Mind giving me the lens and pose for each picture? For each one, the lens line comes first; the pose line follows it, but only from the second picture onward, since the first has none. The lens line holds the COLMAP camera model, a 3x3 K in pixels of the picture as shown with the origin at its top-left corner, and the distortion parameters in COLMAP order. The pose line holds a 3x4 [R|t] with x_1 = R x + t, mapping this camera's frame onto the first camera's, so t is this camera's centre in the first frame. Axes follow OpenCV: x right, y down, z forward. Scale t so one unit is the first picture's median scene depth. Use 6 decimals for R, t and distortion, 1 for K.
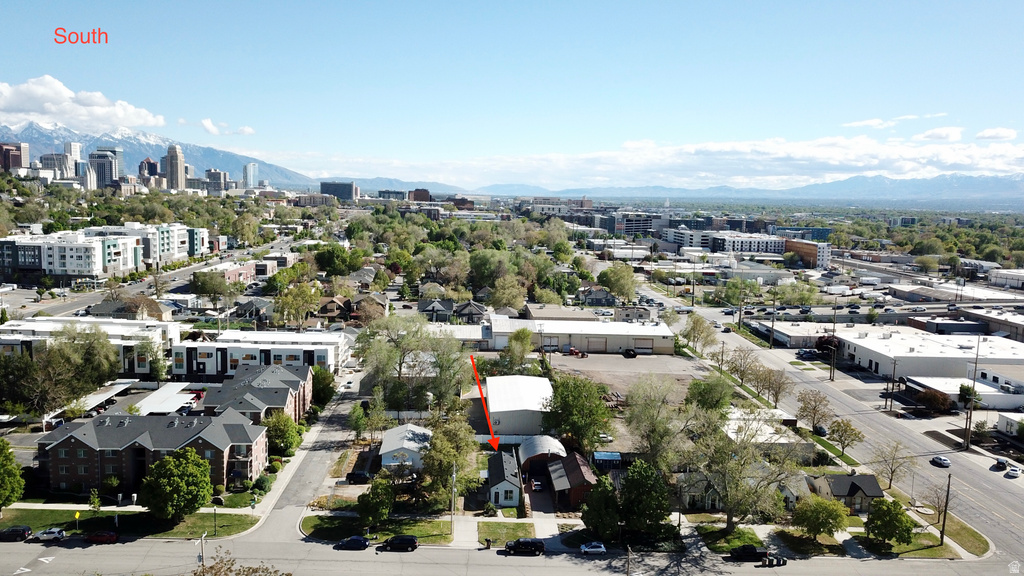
lens RADIAL K [[793.1, 0, 512.0], [0, 793.1, 288.0], [0, 0, 1]] dist [0.062920, -0.092057]
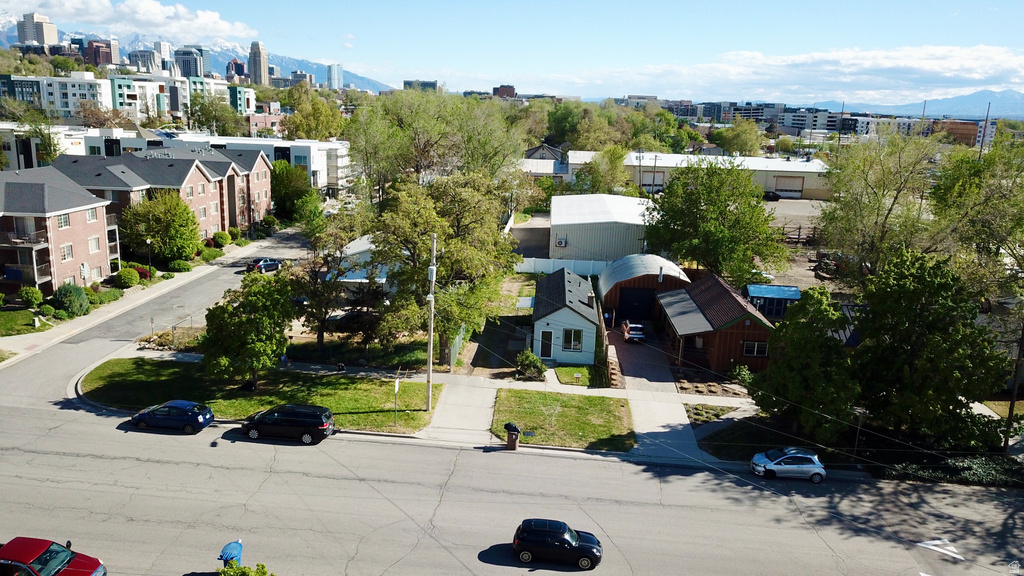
lens RADIAL K [[775.1, 0, 496.7], [0, 775.1, 285.1], [0, 0, 1]] dist [0.076101, -0.089242]
pose [[0.991103, 0.025476, -0.130634, 0.005227], [-0.012840, 0.995233, 0.096674, 0.097535], [0.132474, -0.094136, 0.986706, 0.292597]]
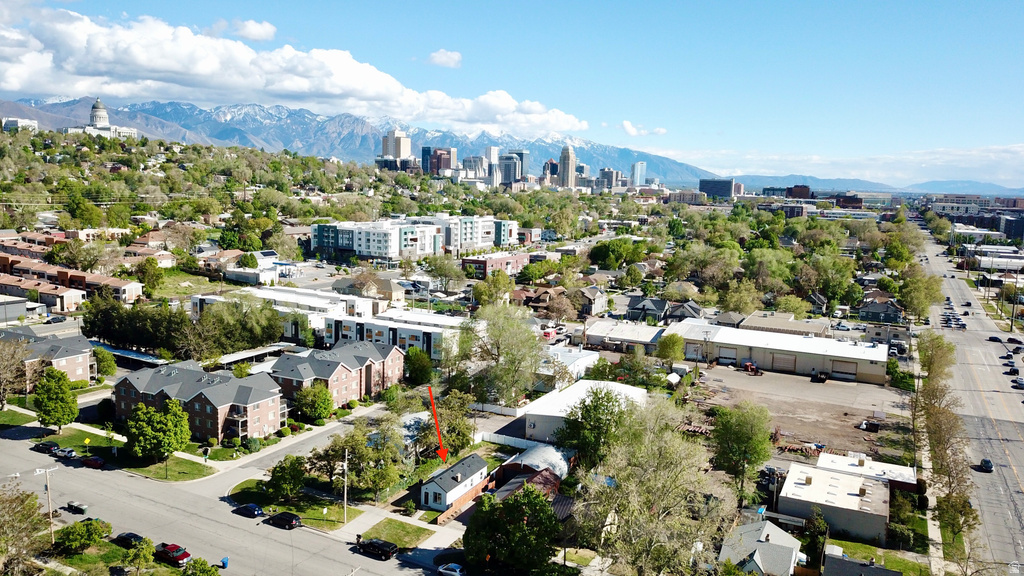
lens RADIAL K [[793.1, 0, 512.0], [0, 793.1, 288.0], [0, 0, 1]] dist [0.062920, -0.092057]
pose [[0.865990, 0.063367, -0.496031, 0.271903], [-0.062852, 0.997865, 0.017746, -0.004268], [0.496096, 0.015809, 0.868124, 0.118898]]
